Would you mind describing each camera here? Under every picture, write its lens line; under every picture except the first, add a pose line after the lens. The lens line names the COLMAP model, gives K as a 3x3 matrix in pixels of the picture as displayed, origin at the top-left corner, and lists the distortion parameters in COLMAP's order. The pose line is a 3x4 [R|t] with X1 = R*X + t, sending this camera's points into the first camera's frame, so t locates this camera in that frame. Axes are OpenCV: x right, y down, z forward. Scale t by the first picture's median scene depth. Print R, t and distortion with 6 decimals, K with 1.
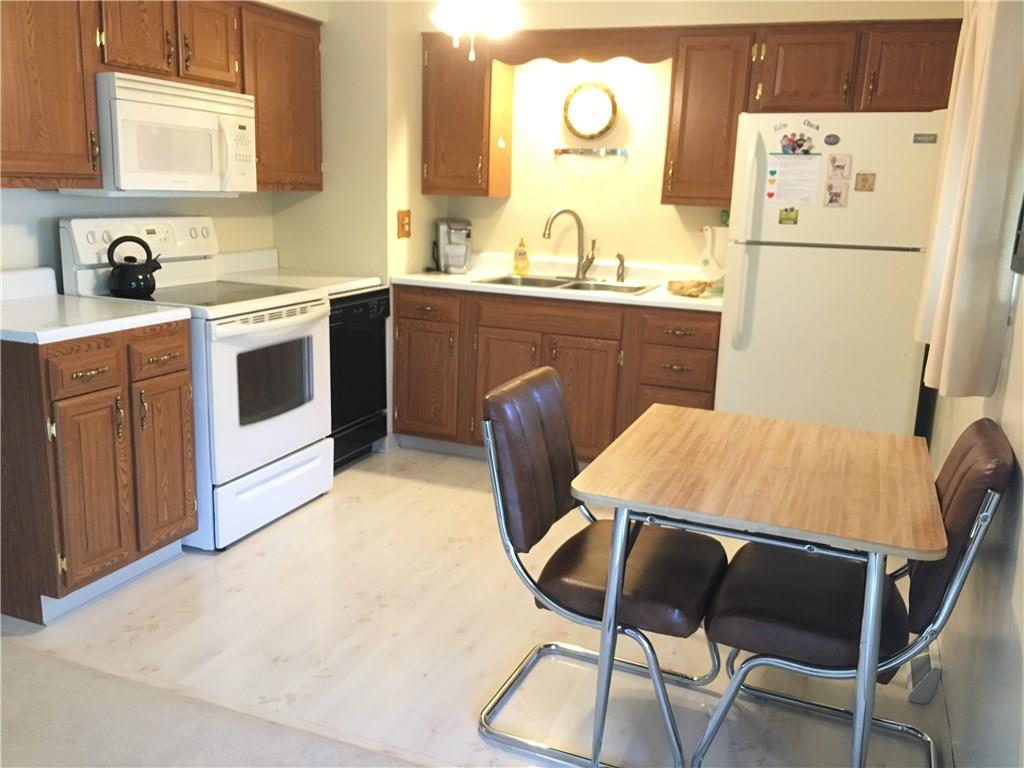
lens RADIAL K [[884.1, 0, 512.0], [0, 884.1, 384.0], [0, 0, 1]] dist [0.089345, -0.130862]
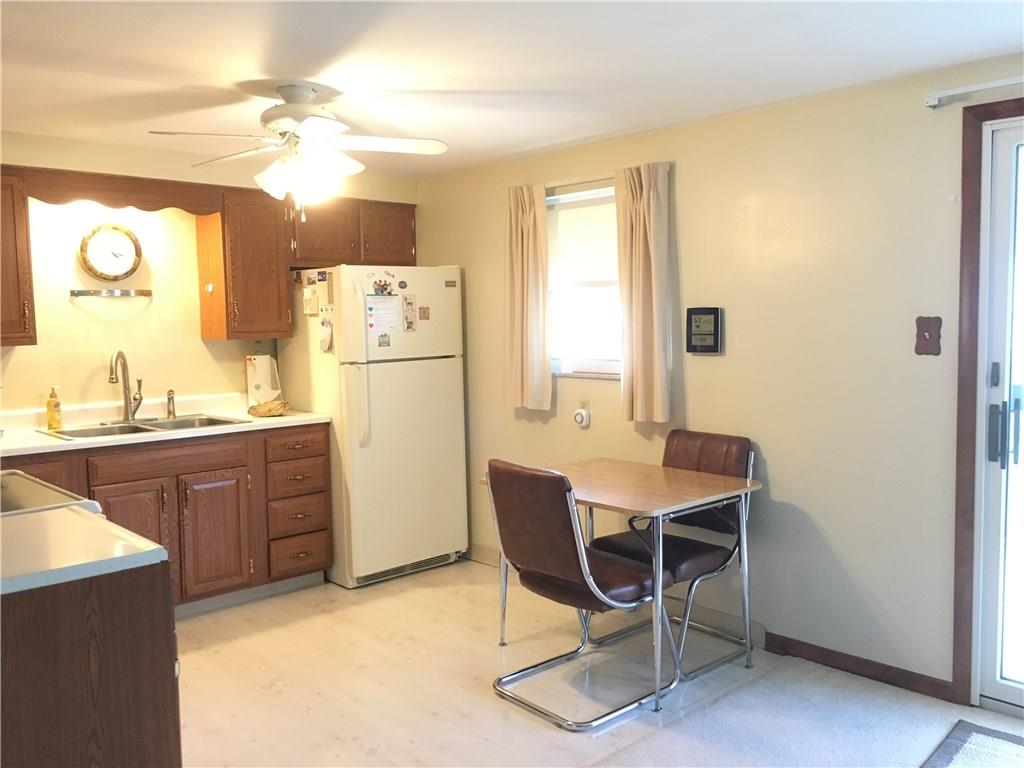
lens RADIAL K [[880.3, 0, 512.0], [0, 880.3, 384.0], [0, 0, 1]] dist [0.089784, -0.125023]
pose [[0.427288, -0.115209, 0.896745, -0.850721], [0.231162, 0.972802, 0.014835, -0.107564], [-0.874065, 0.200954, 0.442299, 0.285304]]
